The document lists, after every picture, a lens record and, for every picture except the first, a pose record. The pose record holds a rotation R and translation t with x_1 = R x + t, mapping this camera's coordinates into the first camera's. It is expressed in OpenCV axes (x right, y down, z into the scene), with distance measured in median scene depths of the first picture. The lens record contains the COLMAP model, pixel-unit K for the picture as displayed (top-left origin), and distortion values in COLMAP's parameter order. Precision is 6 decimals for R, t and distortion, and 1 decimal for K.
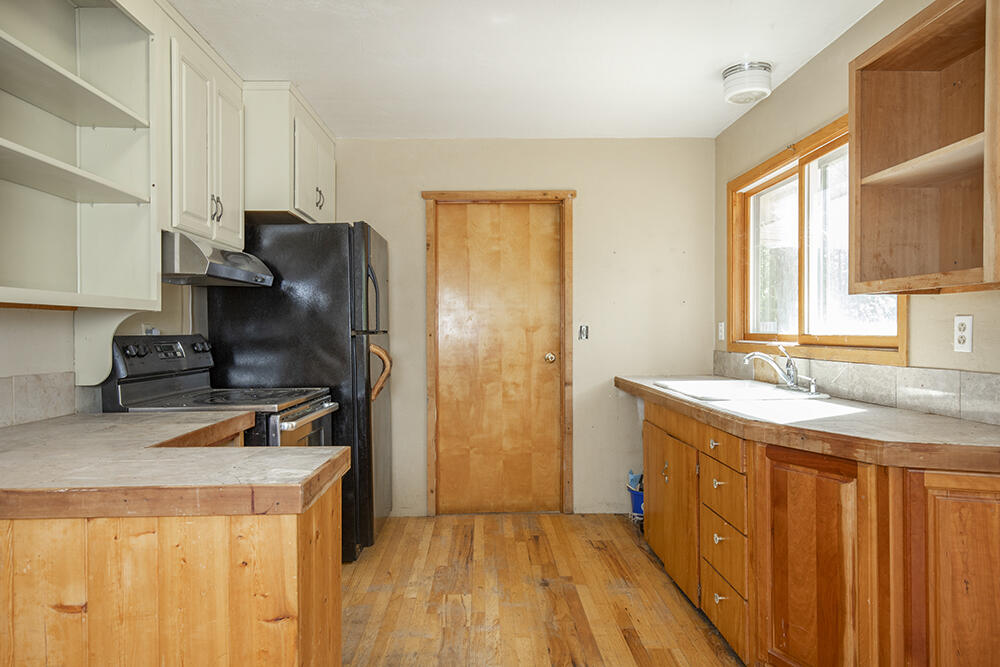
lens RADIAL K [[665.7, 0, 500.0], [0, 665.7, 333.5], [0, 0, 1]] dist [-0.003332, -0.000453]
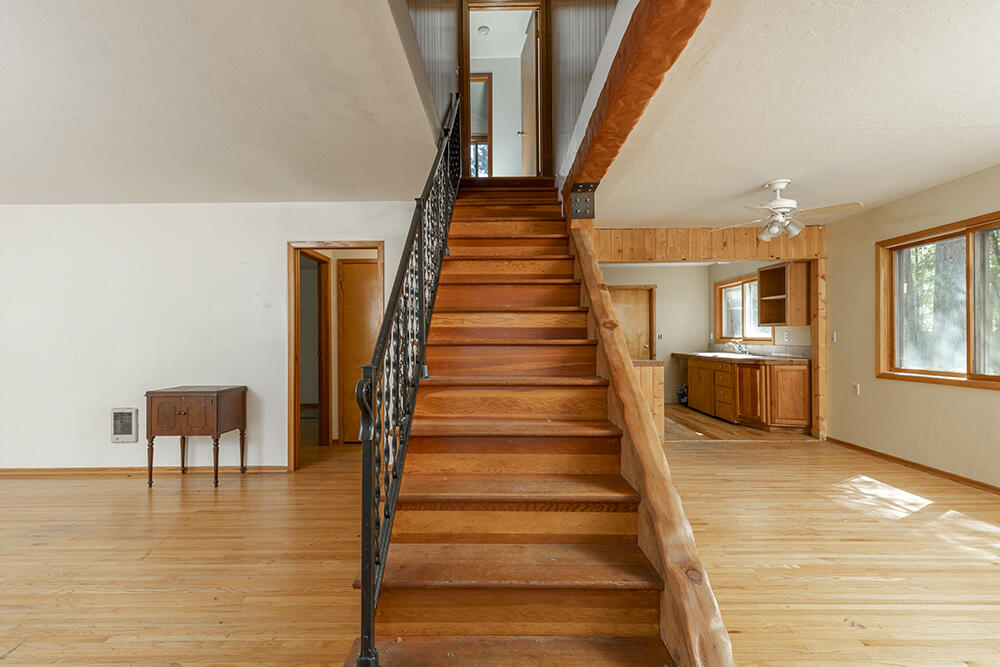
lens RADIAL K [[446.9, 0, 500.0], [0, 446.9, 333.5], [0, 0, 1]] dist [0.002393, 0.000235]
pose [[0.998983, -0.000721, -0.045082, -0.521914], [0.000228, 0.999940, -0.010939, 0.005902], [0.045087, 0.010917, 0.998923, -1.013332]]
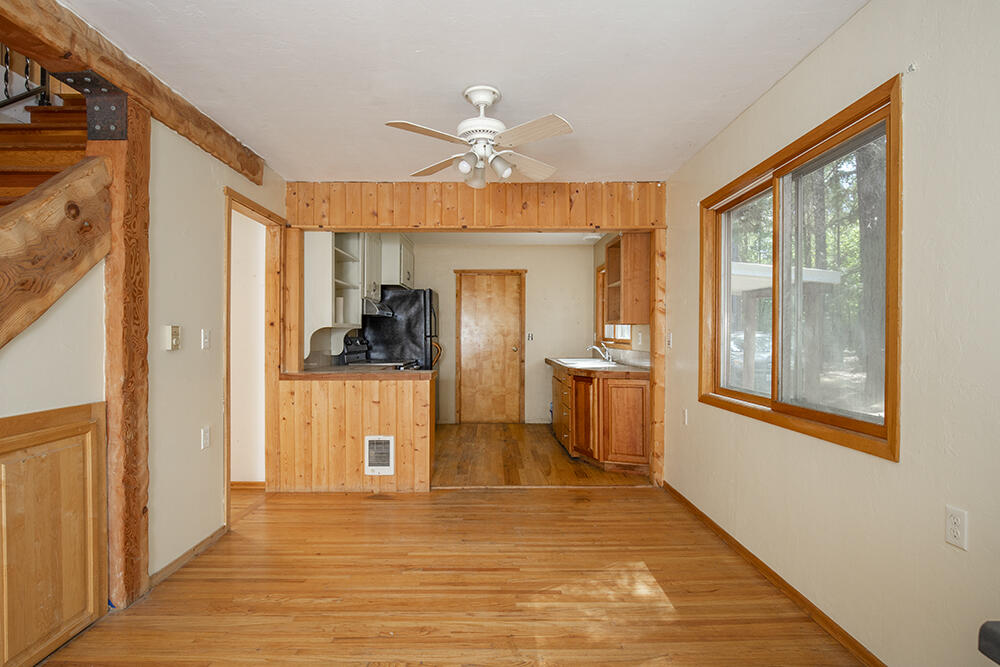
lens RADIAL K [[515.8, 0, 500.0], [0, 515.8, 333.5], [0, 0, 1]] dist [-0.000731, 0.000048]
pose [[0.999915, 0.007100, -0.010950, 0.054738], [-0.007159, 0.999960, -0.005399, -0.003030], [0.010912, 0.005477, 0.999925, -0.724997]]
